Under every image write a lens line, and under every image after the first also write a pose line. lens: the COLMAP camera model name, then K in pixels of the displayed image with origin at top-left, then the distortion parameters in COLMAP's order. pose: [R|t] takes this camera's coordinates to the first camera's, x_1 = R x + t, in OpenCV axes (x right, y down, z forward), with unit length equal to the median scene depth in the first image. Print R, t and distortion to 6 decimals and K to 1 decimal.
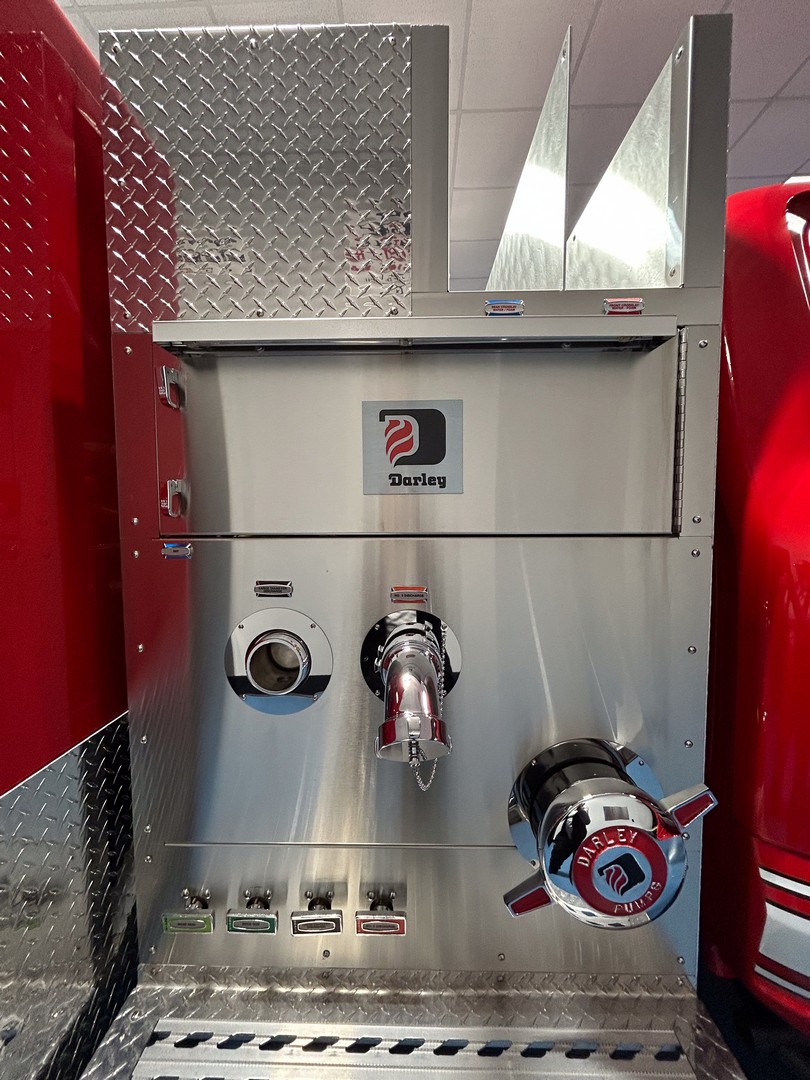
lens RADIAL K [[433.4, 0, 403.1], [0, 433.4, 540.7], [0, 0, 1]] dist [0.001827, -0.000081]
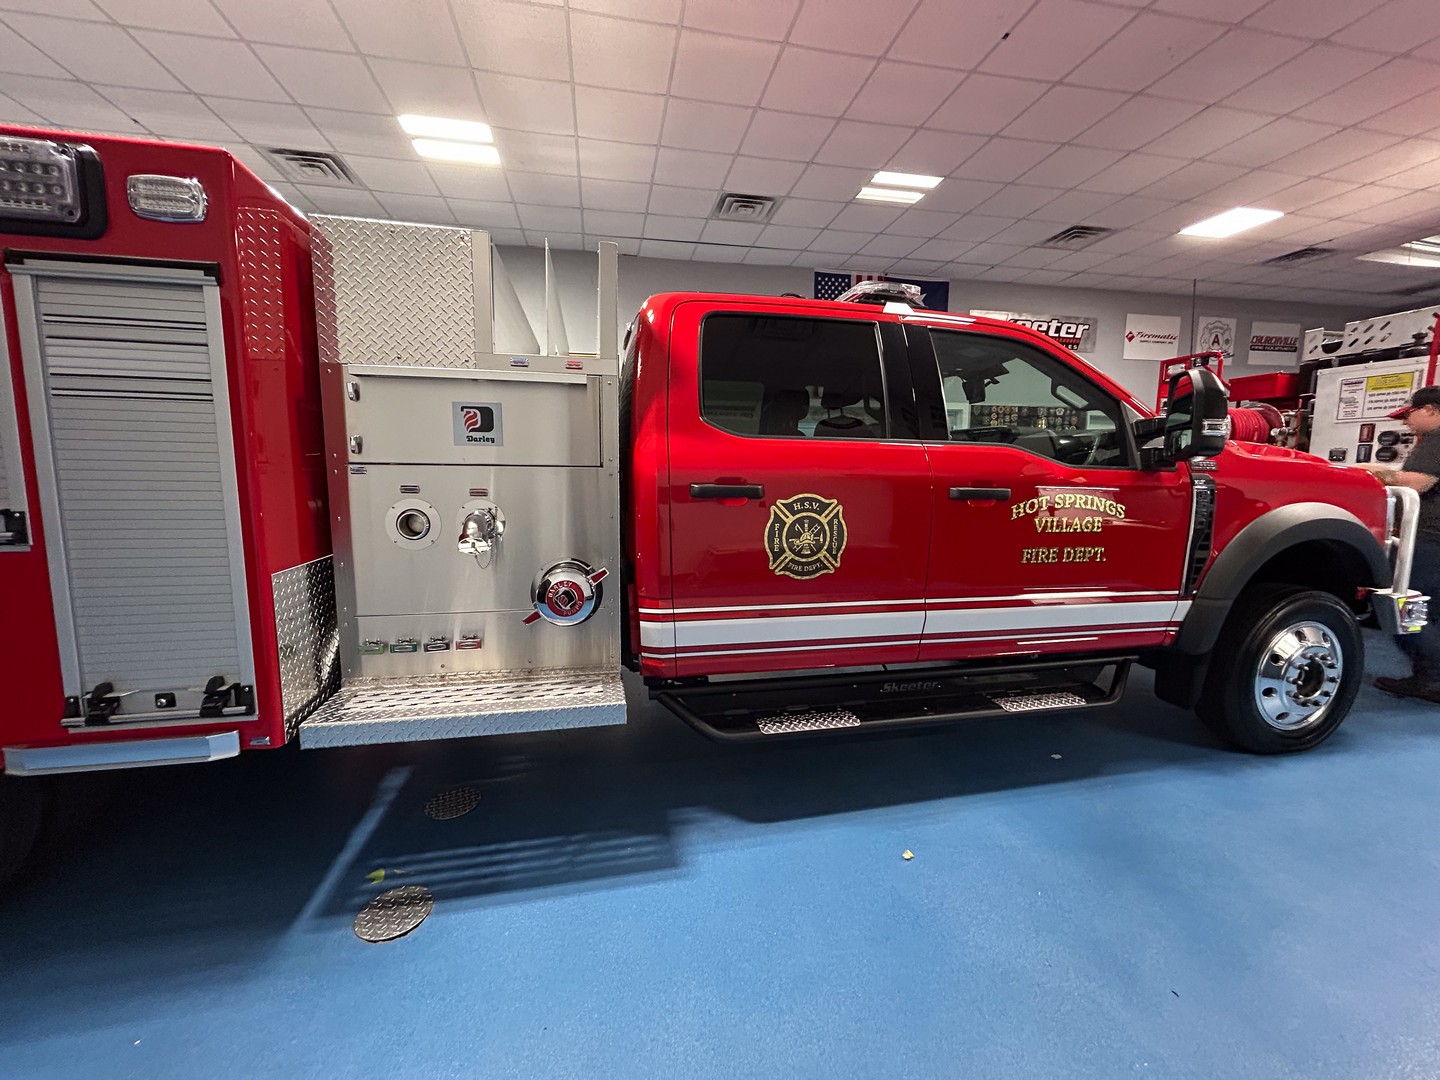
lens RADIAL K [[577.9, 0, 721.9], [0, 577.9, 539.0], [0, 0, 1]] dist [0.001827, -0.000081]
pose [[0.973249, -0.012128, 0.229430, 0.546324], [-0.004253, 0.997484, 0.070766, 0.153641], [-0.229711, -0.069849, 0.970749, -2.169333]]
